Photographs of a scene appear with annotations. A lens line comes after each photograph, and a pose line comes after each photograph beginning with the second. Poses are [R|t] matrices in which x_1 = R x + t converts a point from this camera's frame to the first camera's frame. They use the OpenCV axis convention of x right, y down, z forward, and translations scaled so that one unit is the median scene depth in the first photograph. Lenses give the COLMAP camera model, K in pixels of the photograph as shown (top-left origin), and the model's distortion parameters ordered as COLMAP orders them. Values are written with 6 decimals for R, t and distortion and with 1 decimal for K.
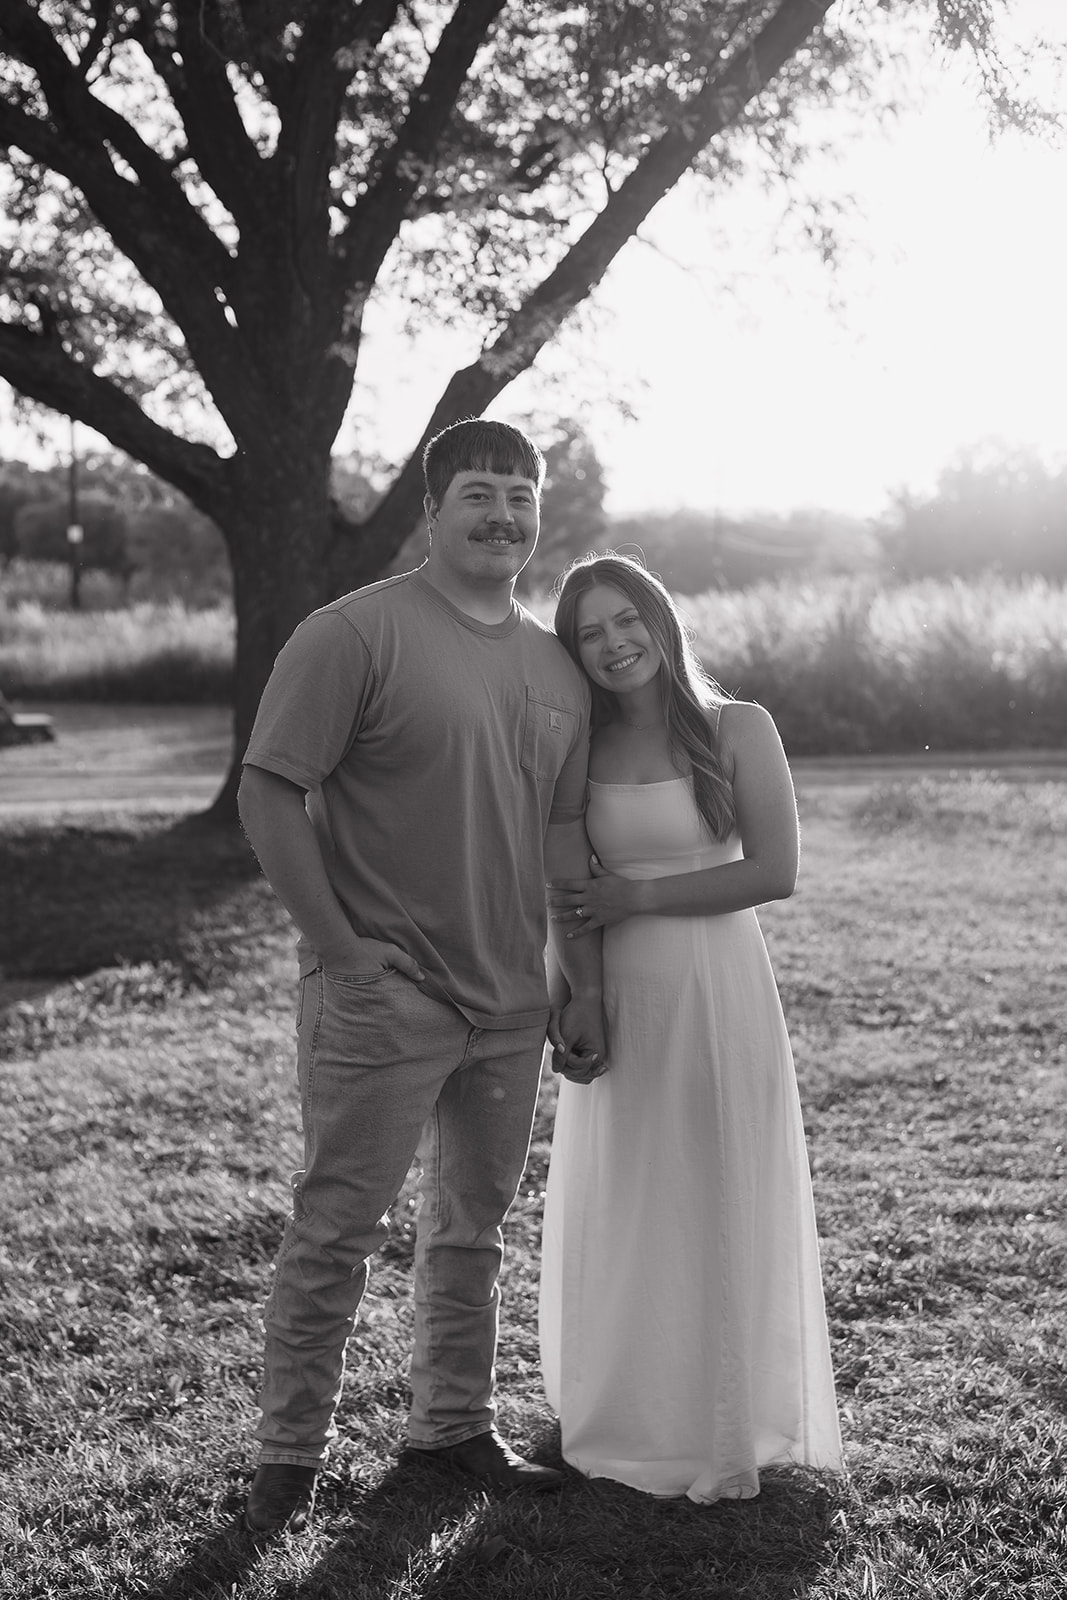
lens RADIAL K [[2427.0, 0, 530.4], [0, 2427.0, 869.7], [0, 0, 1]] dist [0.000205, 0.045950]
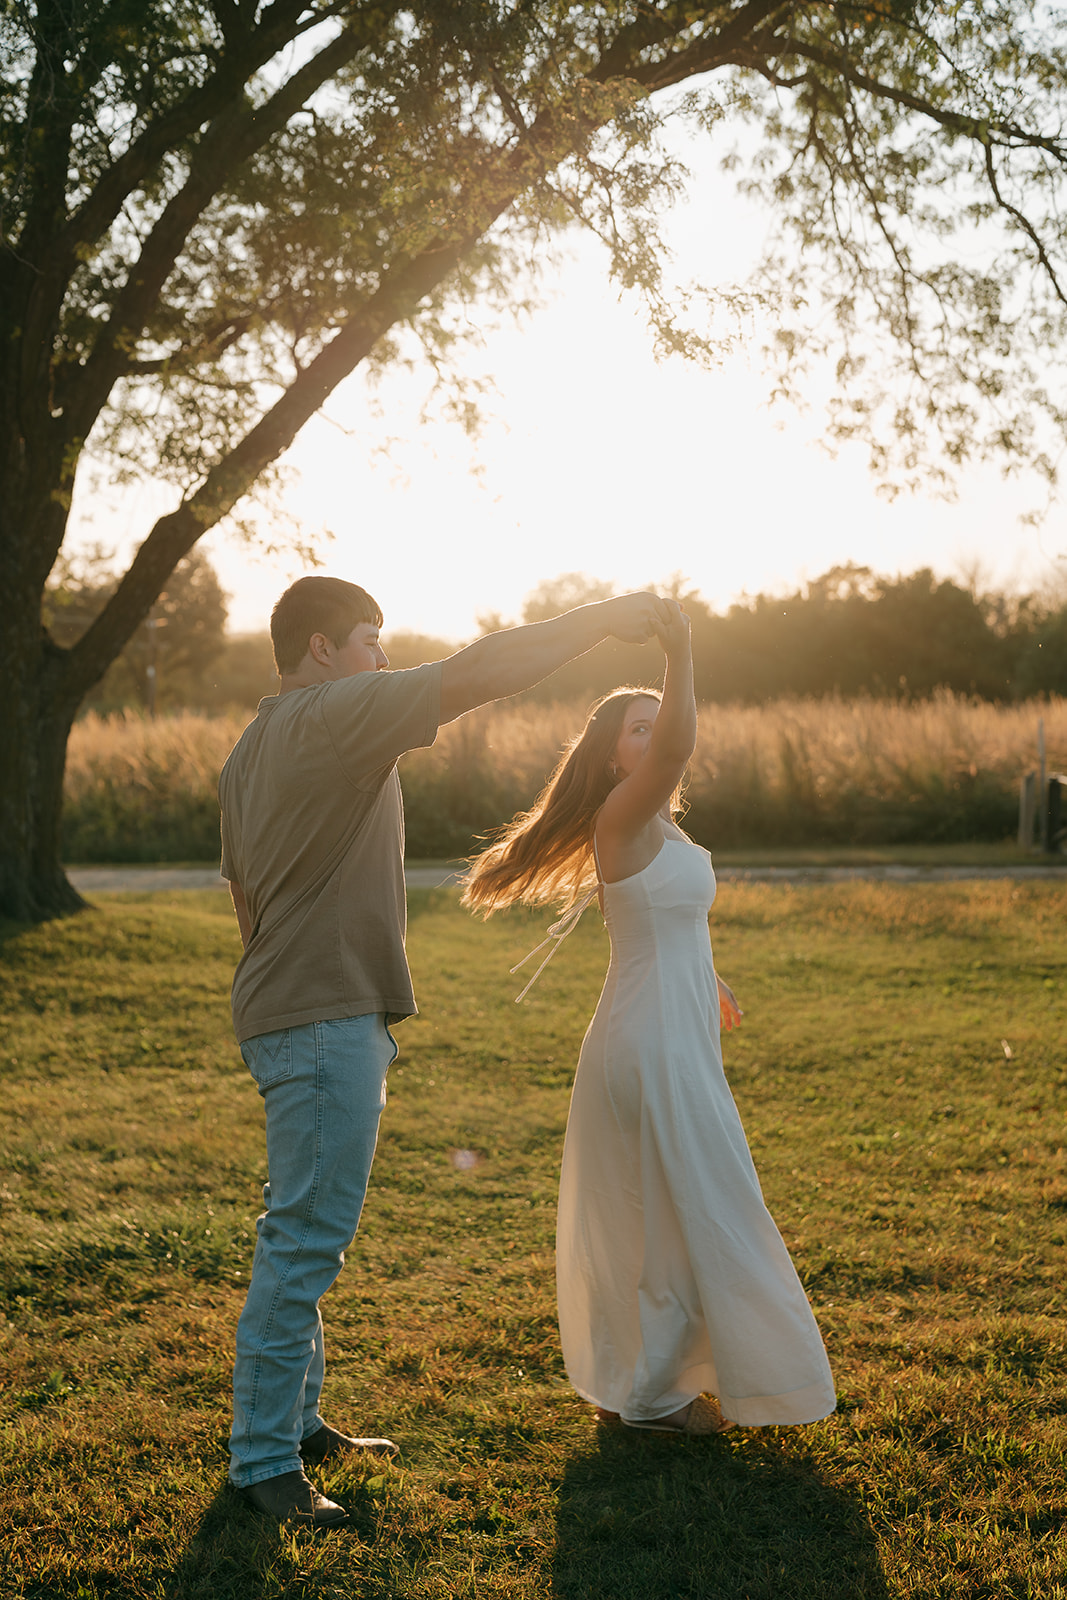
lens RADIAL K [[2277.8, 0, 554.9], [0, 2277.8, 815.9], [0, 0, 1]] dist [-0.006398, 0.150629]
pose [[0.981088, 0.010243, 0.193290, -0.067285], [0.002405, 0.997877, -0.065088, 0.005065], [-0.193547, 0.064322, 0.978980, -0.088934]]
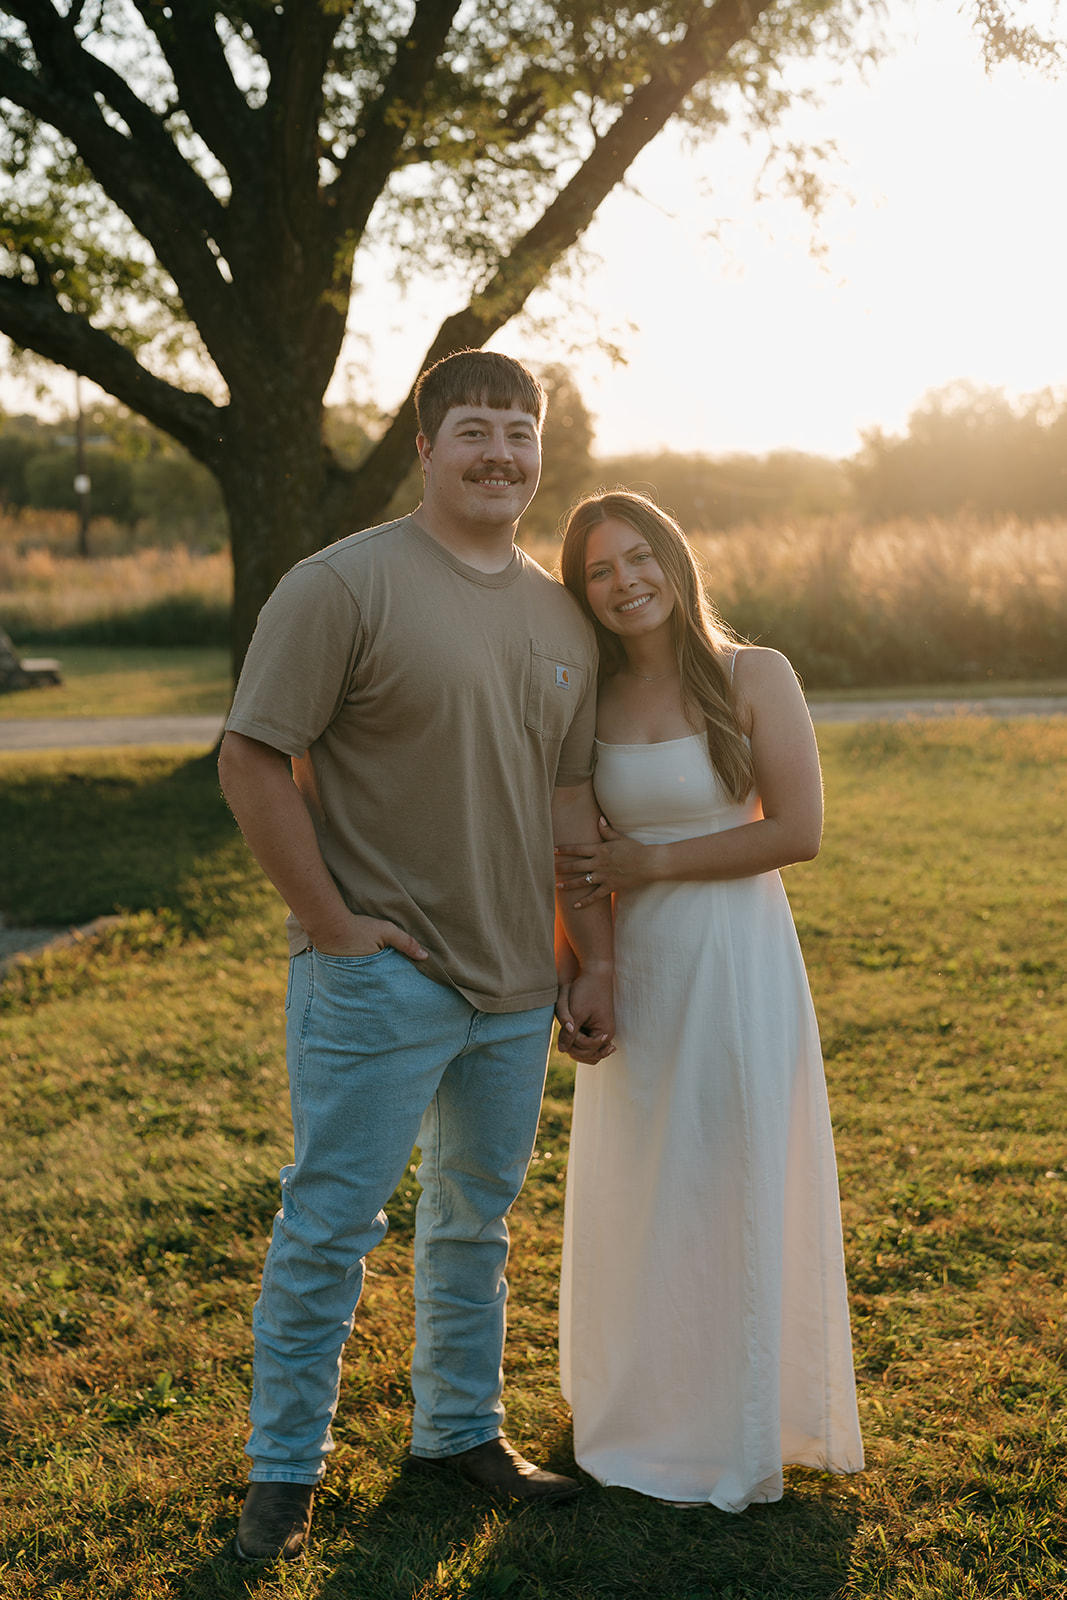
lens RADIAL K [[2277.8, 0, 554.9], [0, 2277.8, 815.9], [0, 0, 1]] dist [-0.006398, 0.150629]
pose [[0.999808, -0.013909, 0.013824, -0.001886], [0.013779, 0.999860, 0.009463, -0.007707], [-0.013954, -0.009271, 0.999860, 0.061072]]
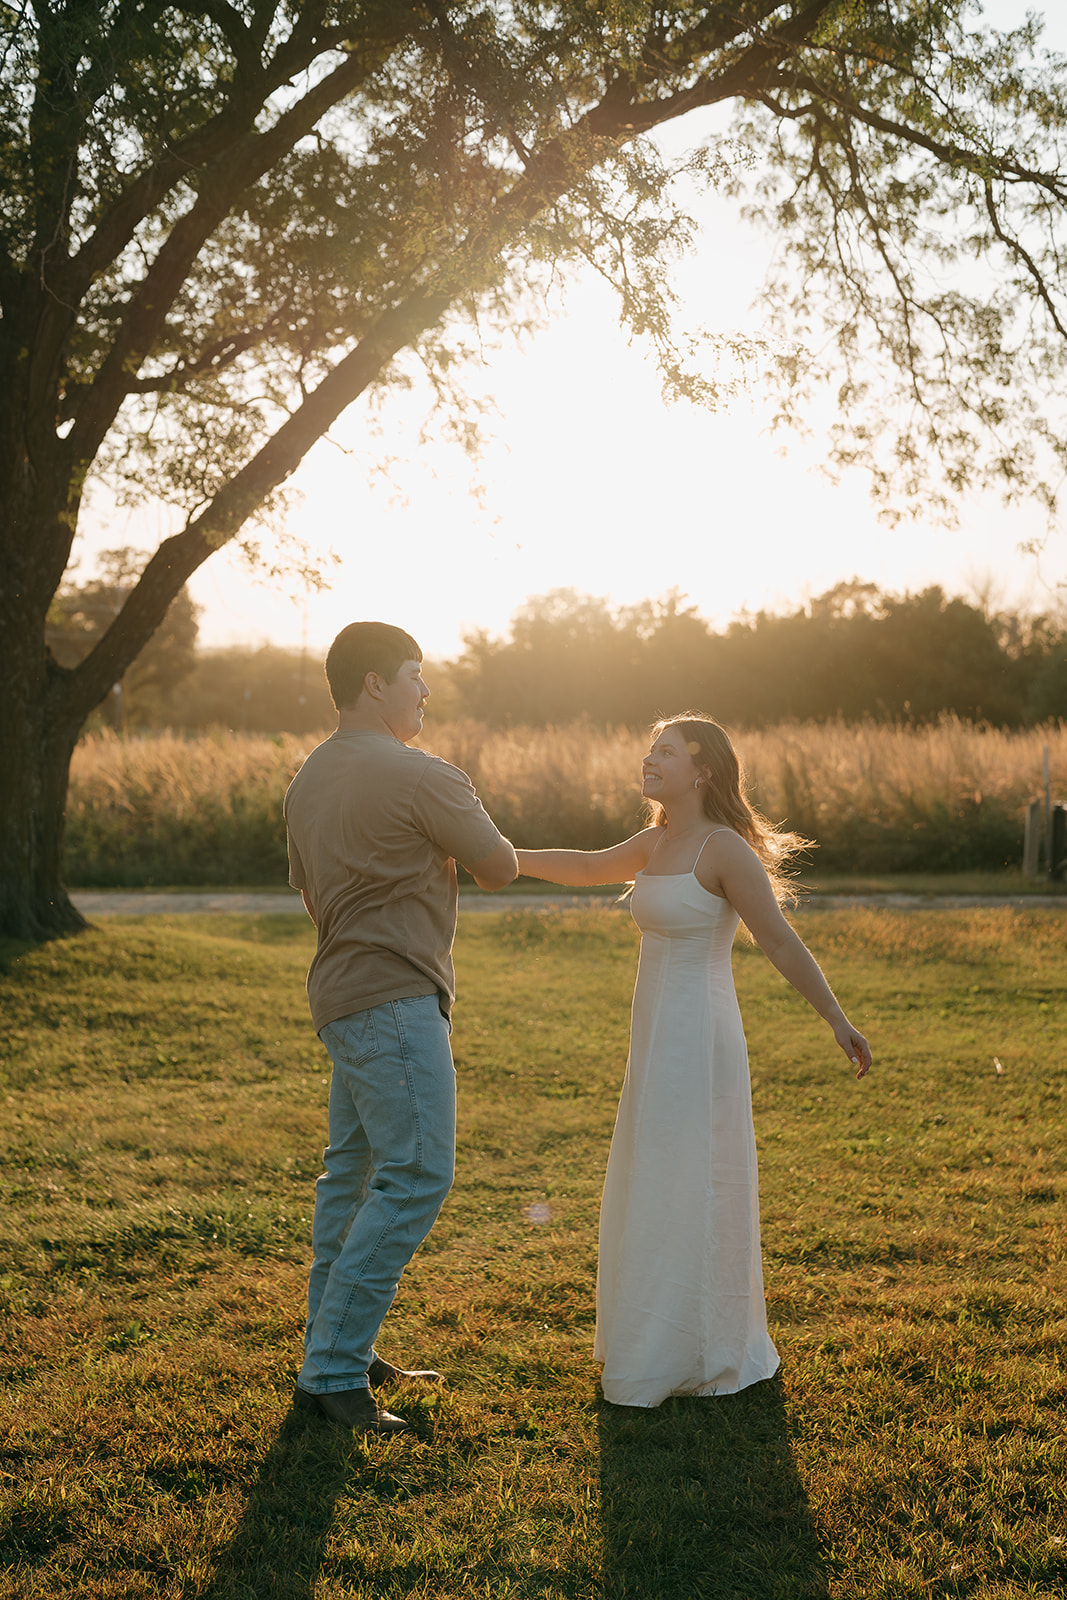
lens RADIAL K [[2510.1, 0, 594.4], [0, 2510.1, 838.8], [0, 0, 1]] dist [-0.008392, 0.020251]
pose [[0.976010, 0.016497, 0.217100, -0.109449], [-0.001550, 0.997627, -0.068839, 0.020087], [-0.217720, 0.066851, 0.973719, -0.229406]]
